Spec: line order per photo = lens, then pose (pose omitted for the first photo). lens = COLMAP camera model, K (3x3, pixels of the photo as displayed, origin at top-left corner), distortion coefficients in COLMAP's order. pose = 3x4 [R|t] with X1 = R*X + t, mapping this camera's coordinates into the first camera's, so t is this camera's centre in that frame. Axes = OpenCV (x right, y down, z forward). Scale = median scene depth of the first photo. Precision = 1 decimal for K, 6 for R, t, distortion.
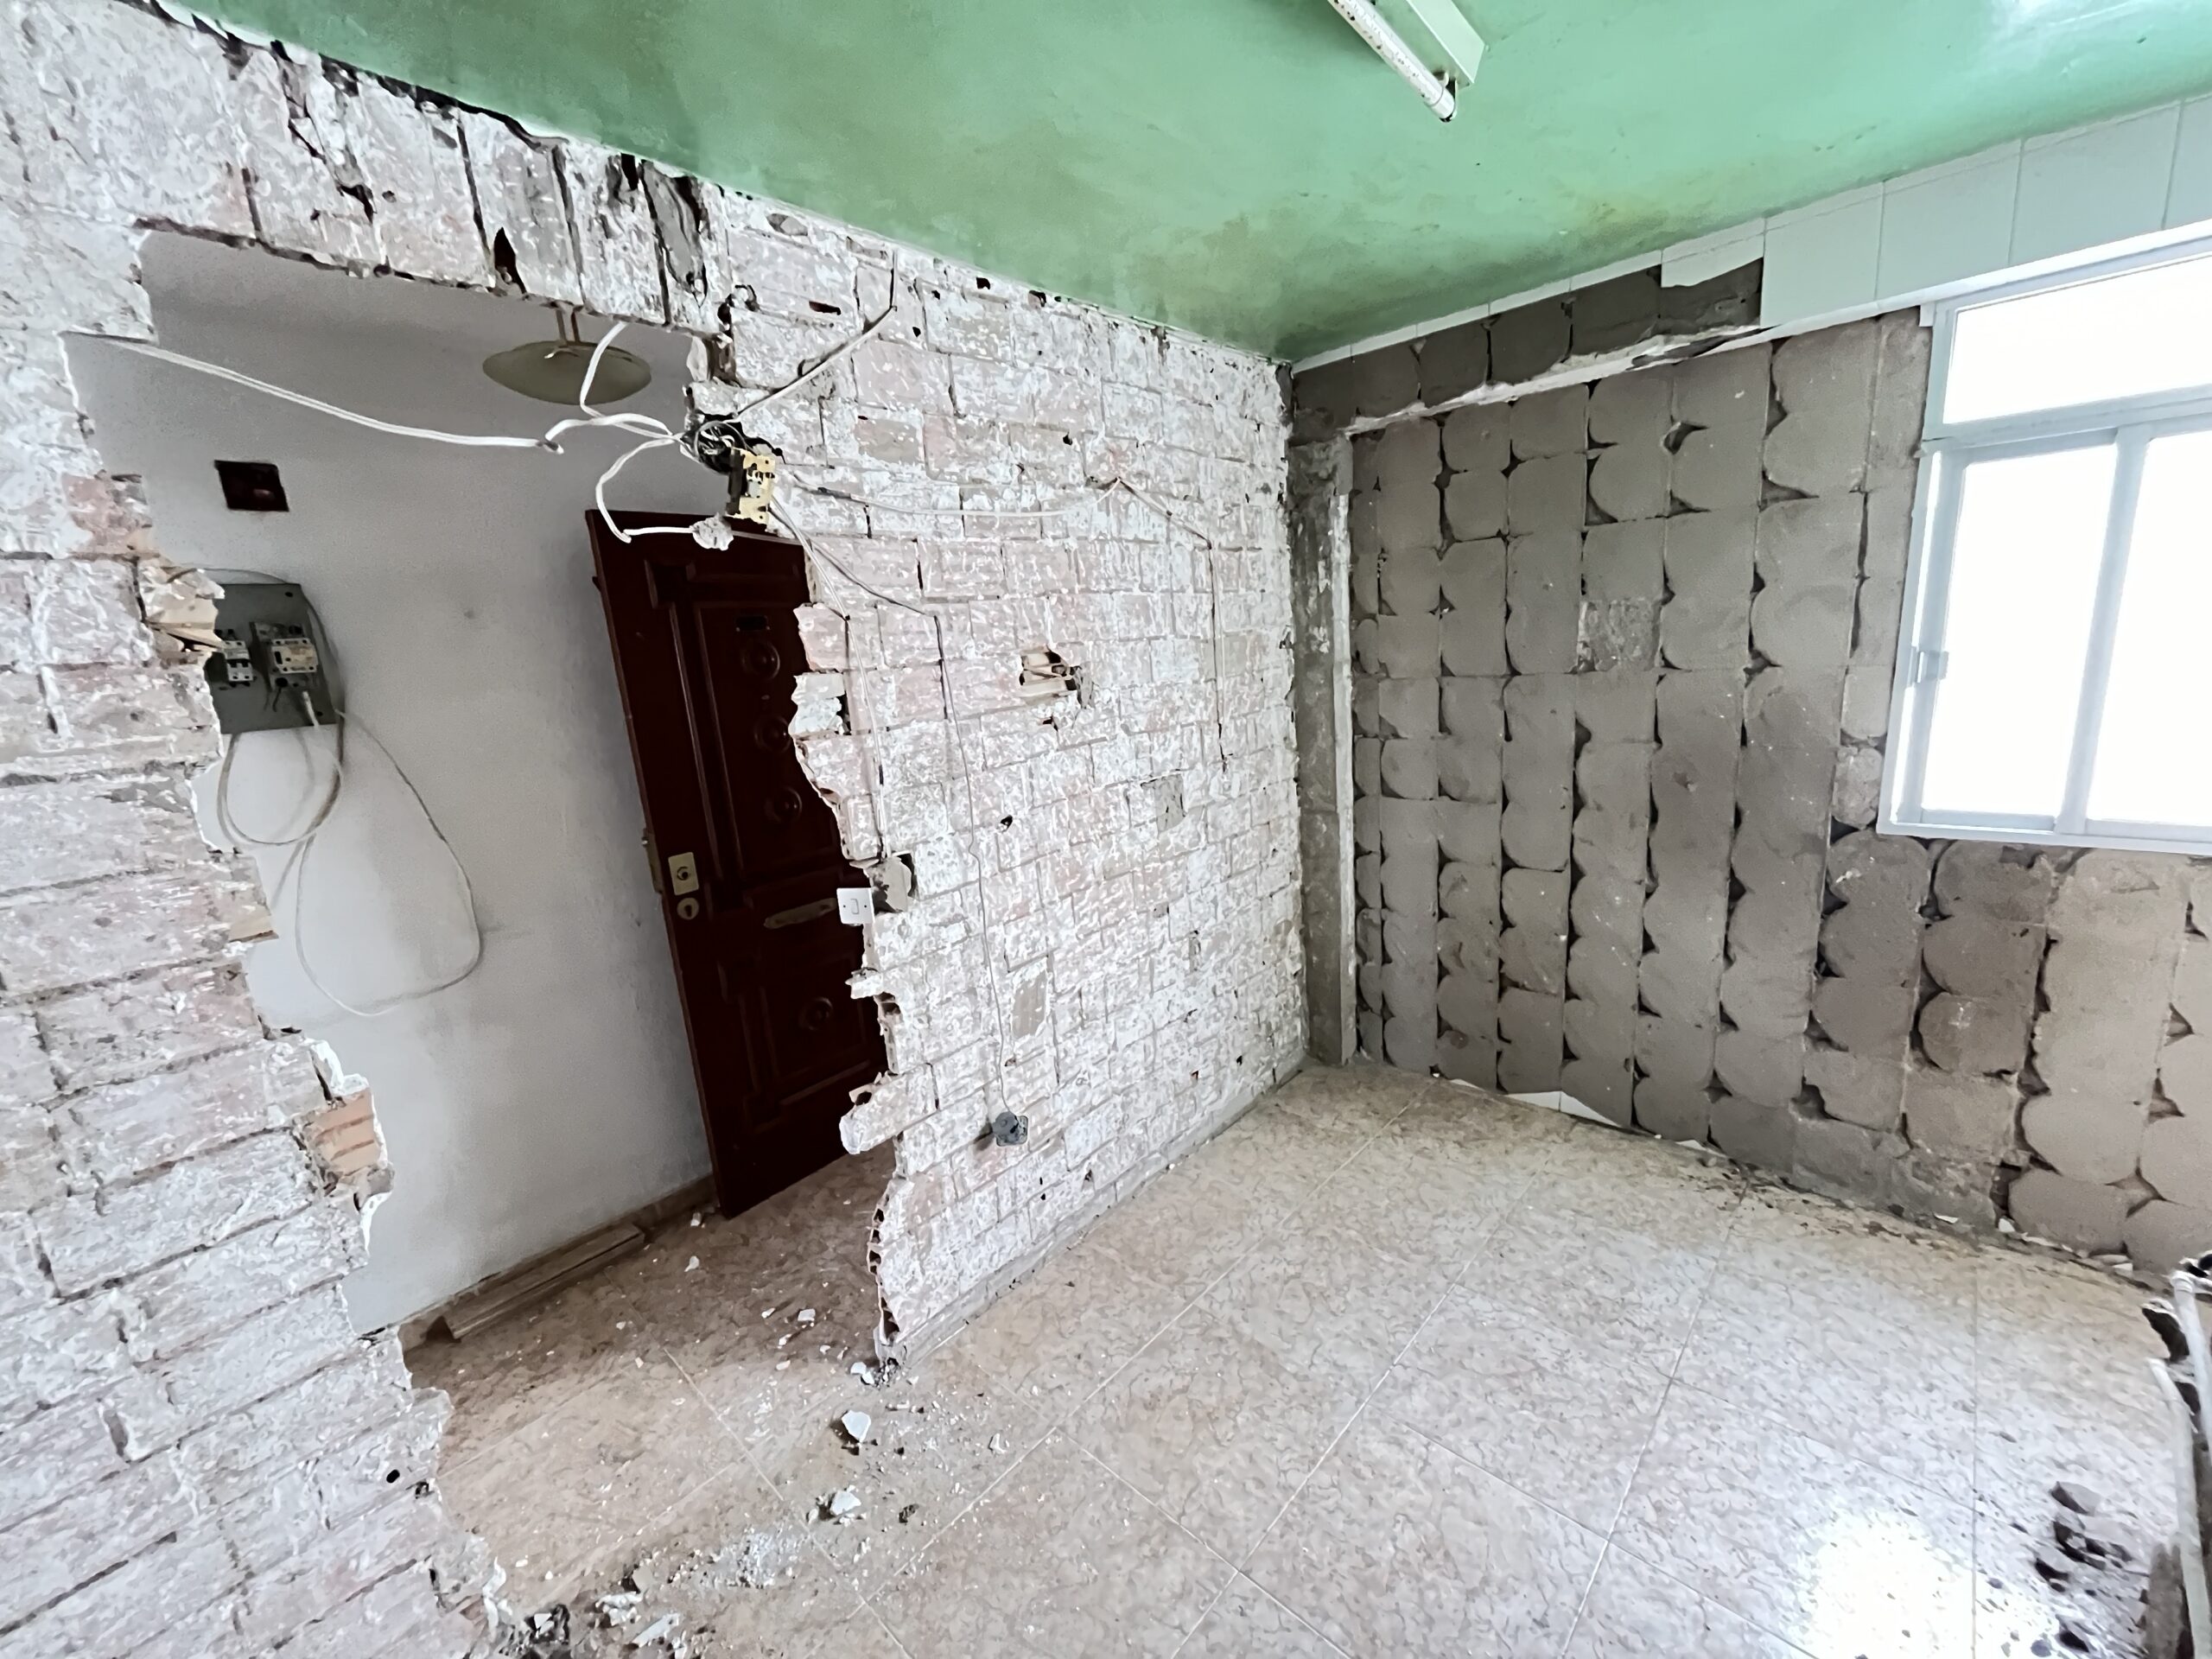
lens RADIAL K [[892.1, 0, 1111.3], [0, 892.1, 843.4], [0, 0, 1]] dist [-0.000838, -0.000165]
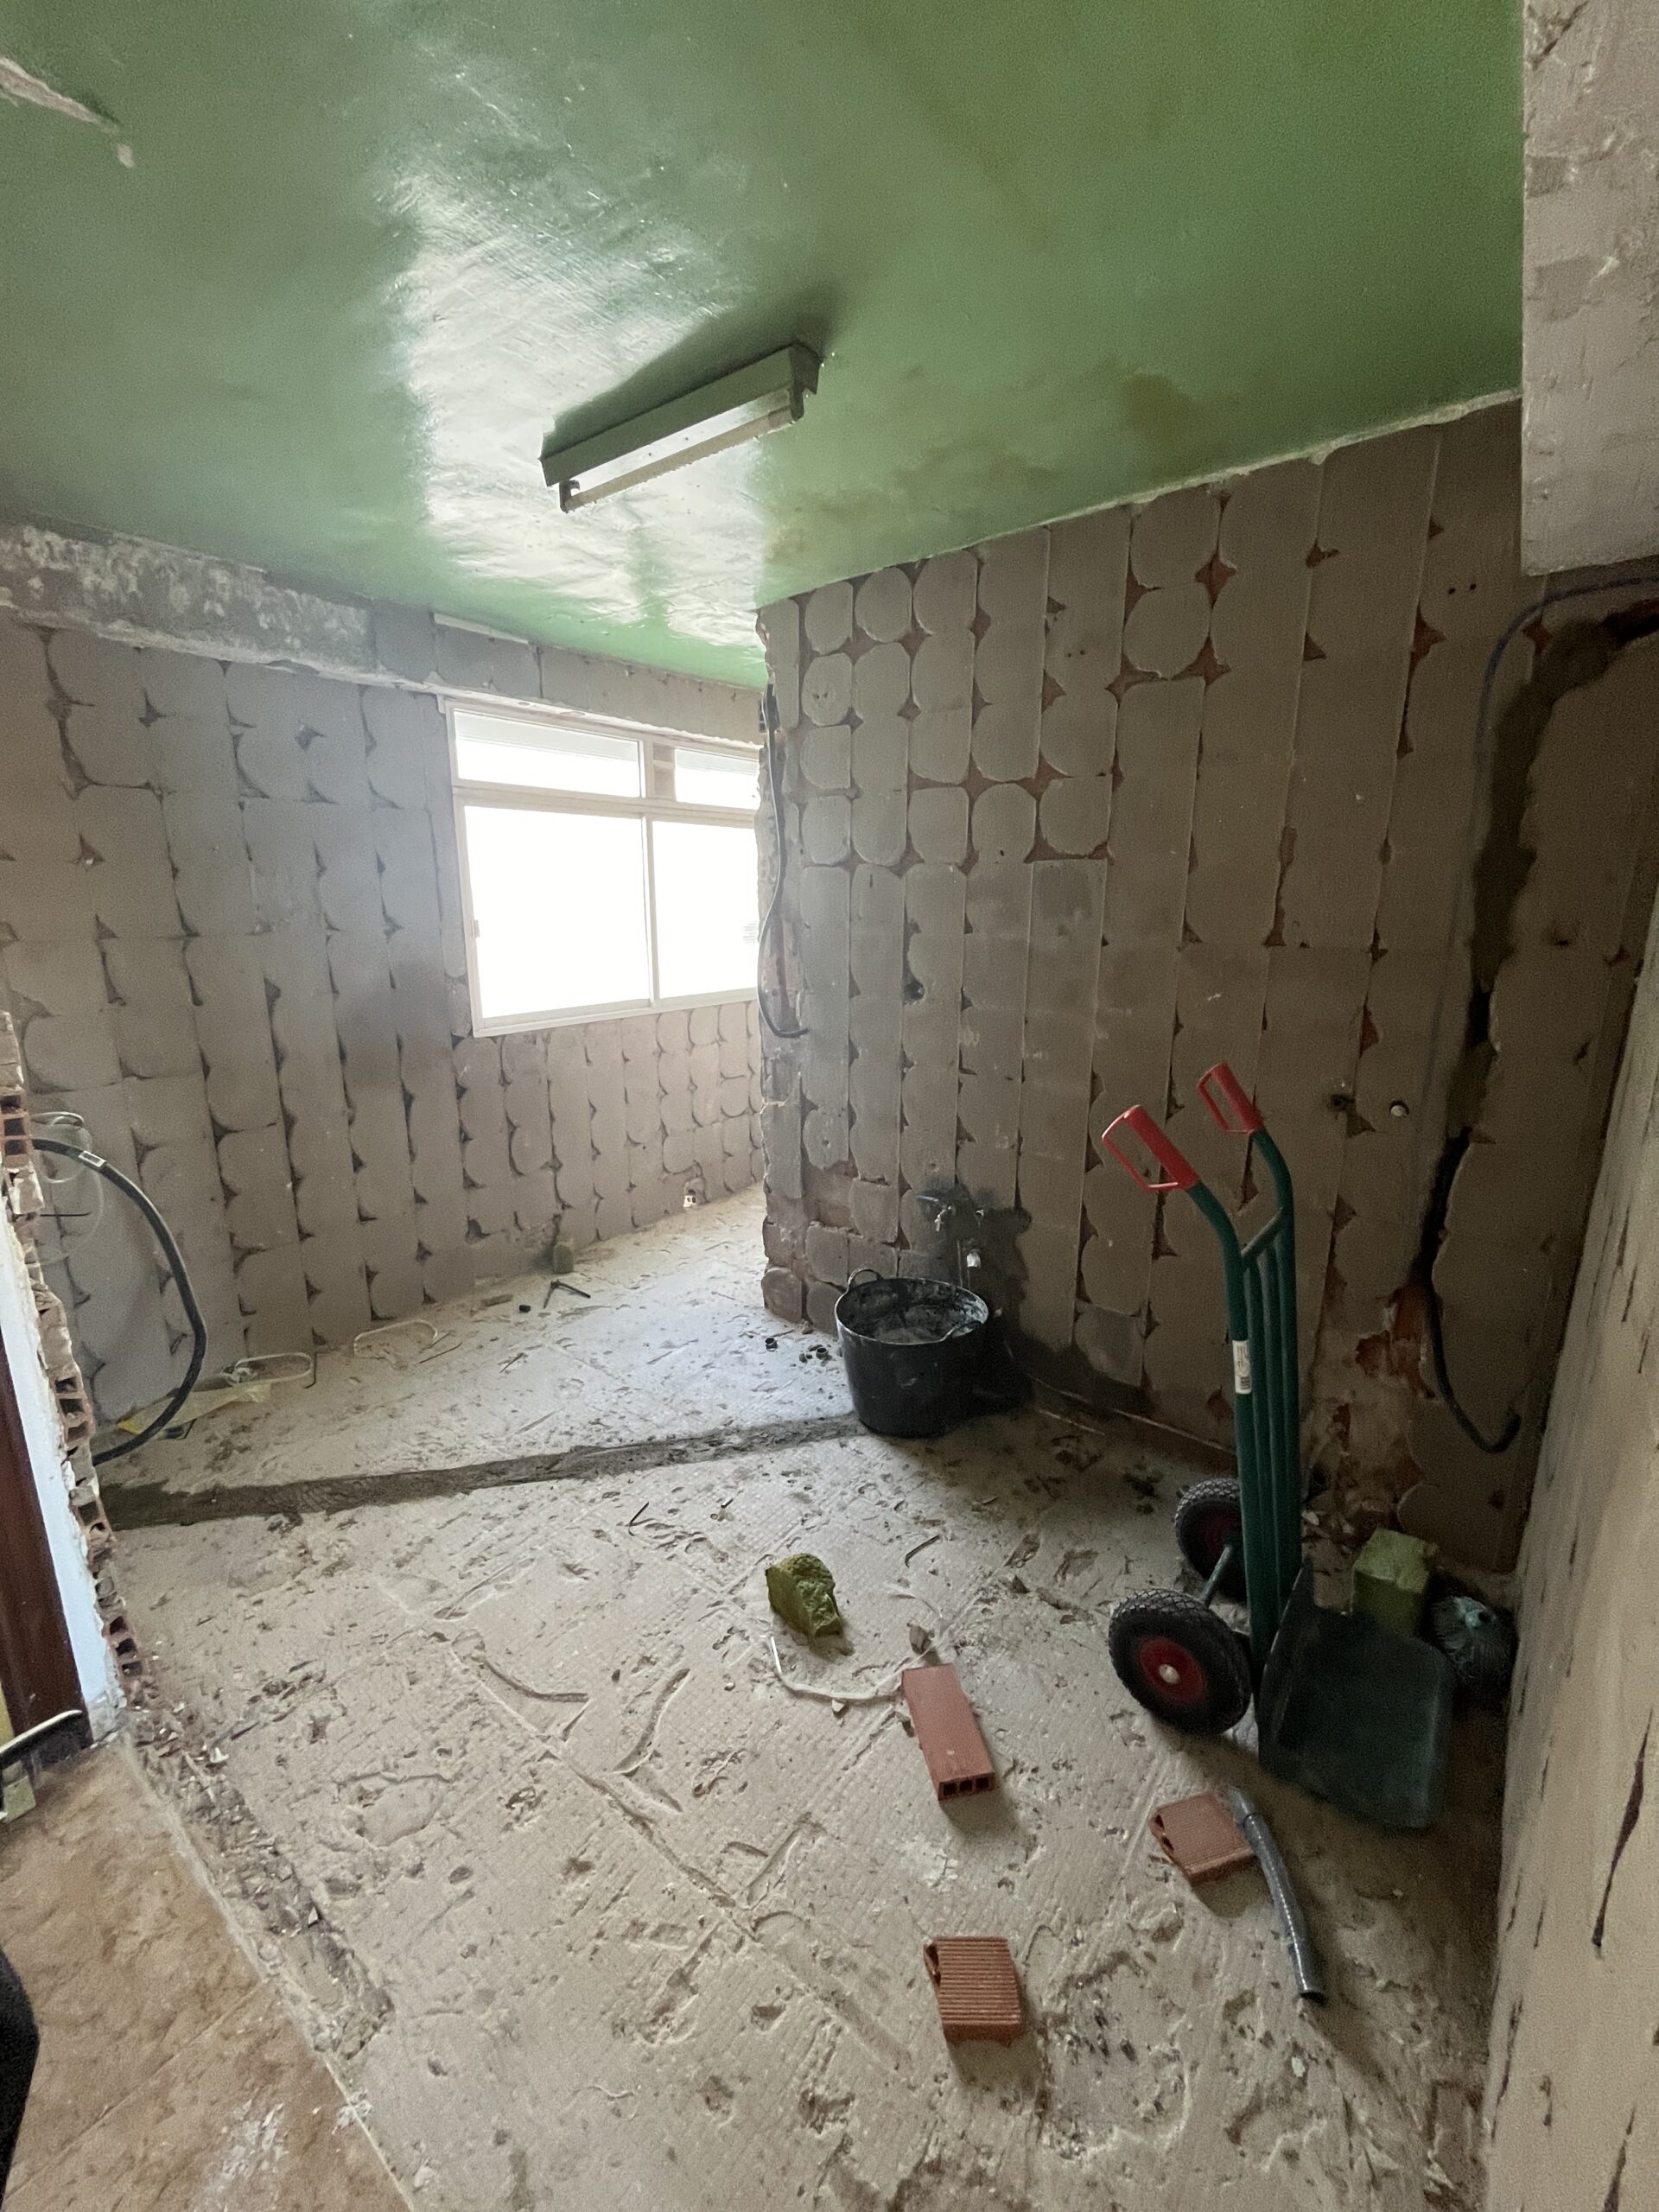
lens RADIAL K [[892.1, 0, 833.3], [0, 892.1, 1095.0], [0, 0, 1]] dist [-0.000838, -0.000165]
pose [[-0.098264, -0.153020, 0.983326, -0.638592], [0.219360, 0.960473, 0.171384, -0.040282], [-0.970683, 0.232543, -0.060813, 0.460318]]
